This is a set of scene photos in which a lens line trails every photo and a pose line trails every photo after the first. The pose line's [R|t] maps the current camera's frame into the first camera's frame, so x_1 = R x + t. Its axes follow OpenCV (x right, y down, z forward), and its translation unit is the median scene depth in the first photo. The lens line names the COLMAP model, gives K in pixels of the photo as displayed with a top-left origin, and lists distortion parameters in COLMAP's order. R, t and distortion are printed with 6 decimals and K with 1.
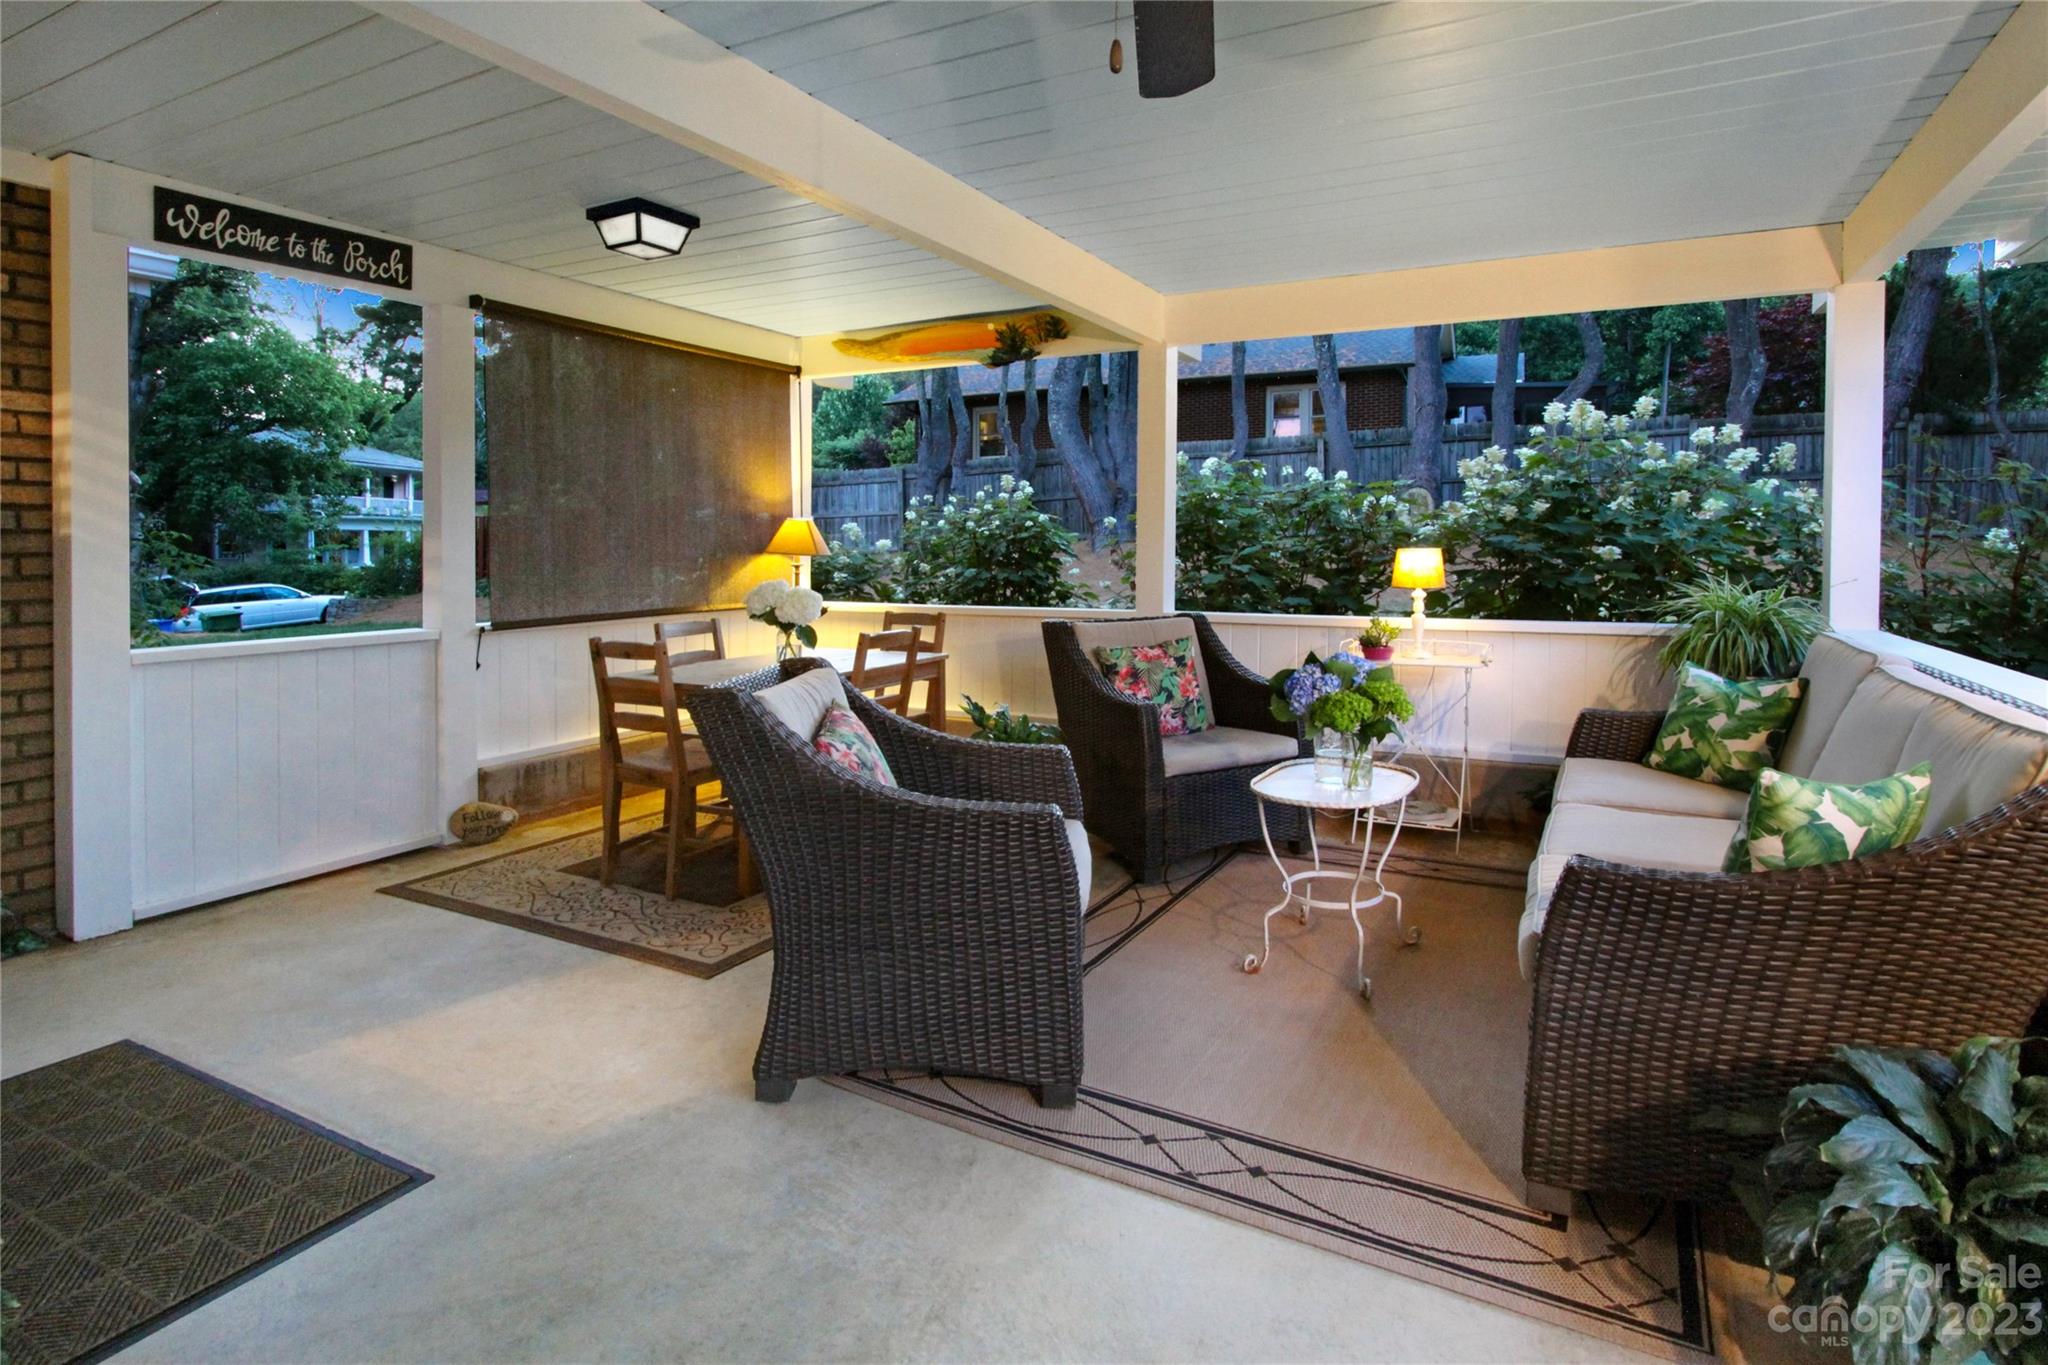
lens RADIAL K [[1082.0, 0, 1108.1], [0, 1082.0, 550.7], [0, 0, 1]] dist [0.001696, 0.001108]
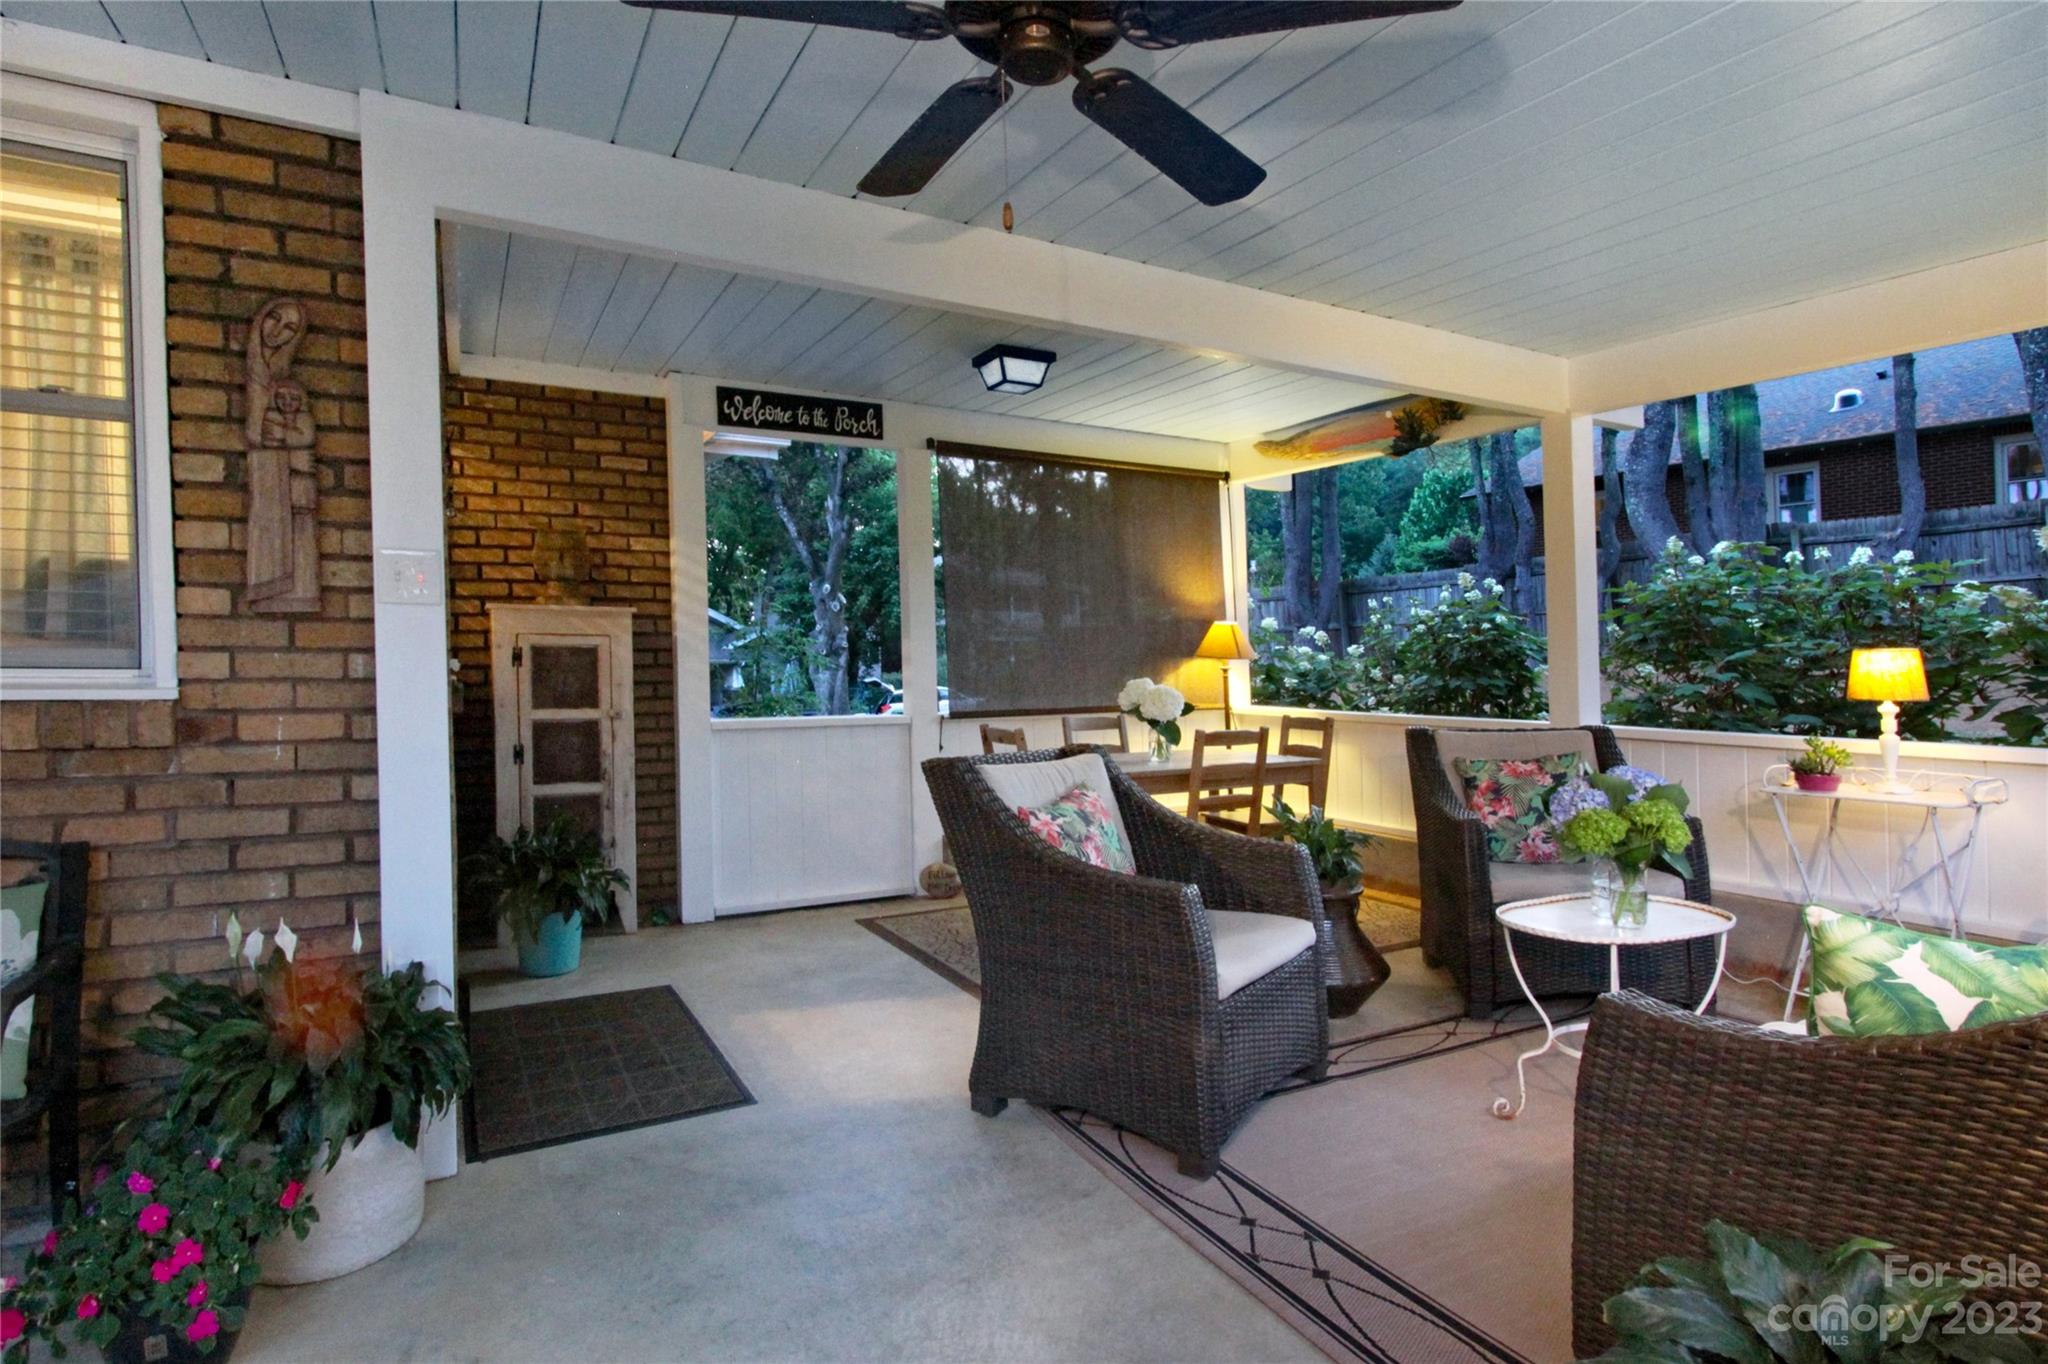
lens RADIAL K [[1147.4, 0, 994.0], [0, 1147.4, 633.1], [0, 0, 1]] dist [-0.014874, 0.000601]
pose [[0.826821, -0.004831, -0.562444, 0.217196], [-0.008852, 0.999728, -0.021600, 0.009592], [0.562395, 0.022838, 0.826553, -0.013155]]
